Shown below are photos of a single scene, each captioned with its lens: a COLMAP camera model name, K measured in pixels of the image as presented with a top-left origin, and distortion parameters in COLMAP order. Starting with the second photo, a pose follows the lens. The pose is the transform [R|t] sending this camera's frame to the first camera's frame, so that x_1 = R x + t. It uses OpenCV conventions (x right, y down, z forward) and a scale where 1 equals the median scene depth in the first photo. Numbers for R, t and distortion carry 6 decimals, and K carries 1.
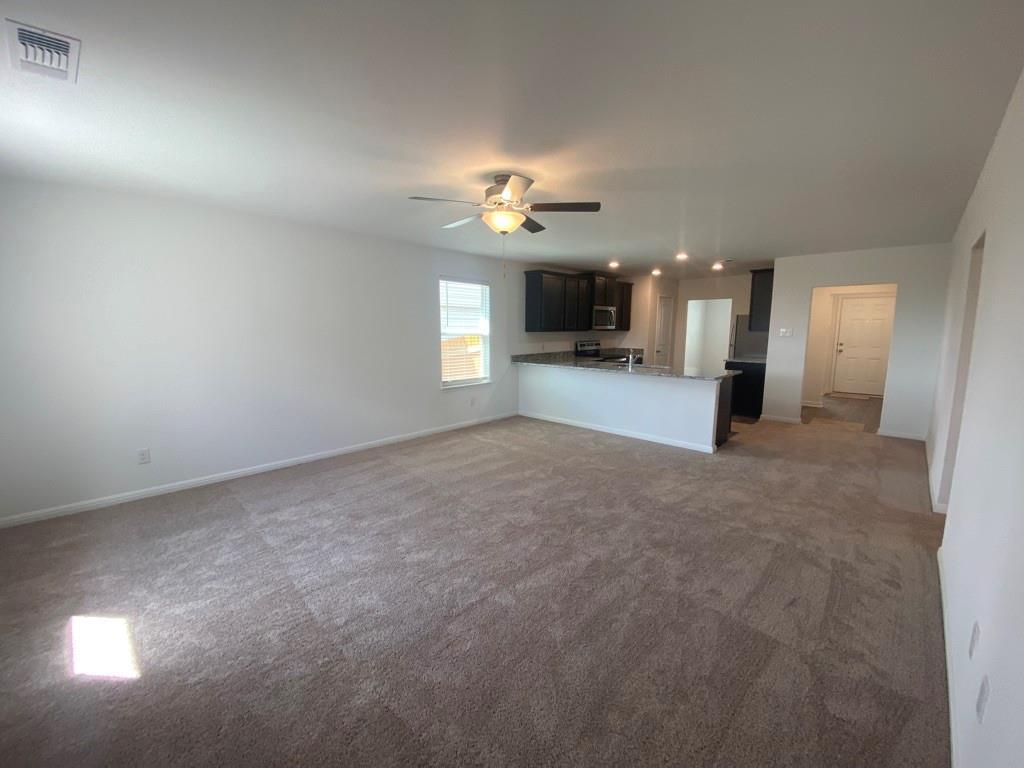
lens RADIAL K [[416.2, 0, 480.8], [0, 416.2, 390.1], [0, 0, 1]] dist [-0.035836, -0.000070]
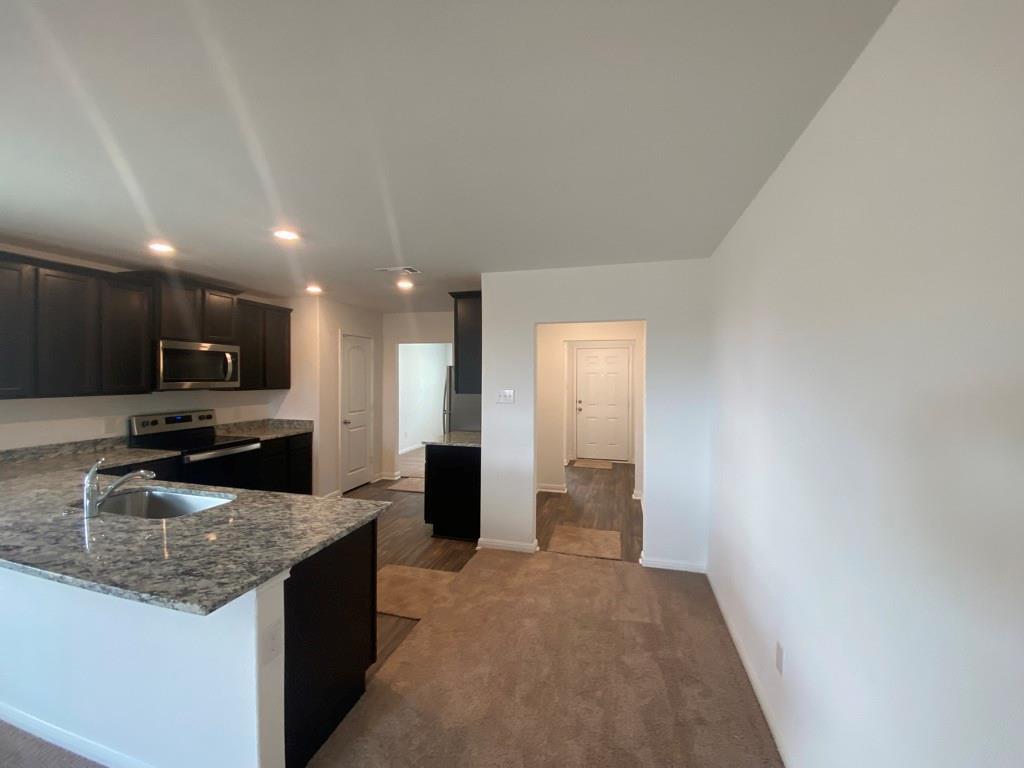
lens RADIAL K [[418.7, 0, 512.0], [0, 418.7, 384.0], [0, 0, 1]] dist [0.028075, -0.024877]
pose [[0.844677, 0.000033, 0.535276, 0.387726], [0.069155, 0.991612, -0.109189, -0.082297], [-0.530790, 0.129247, 0.837590, 0.431011]]
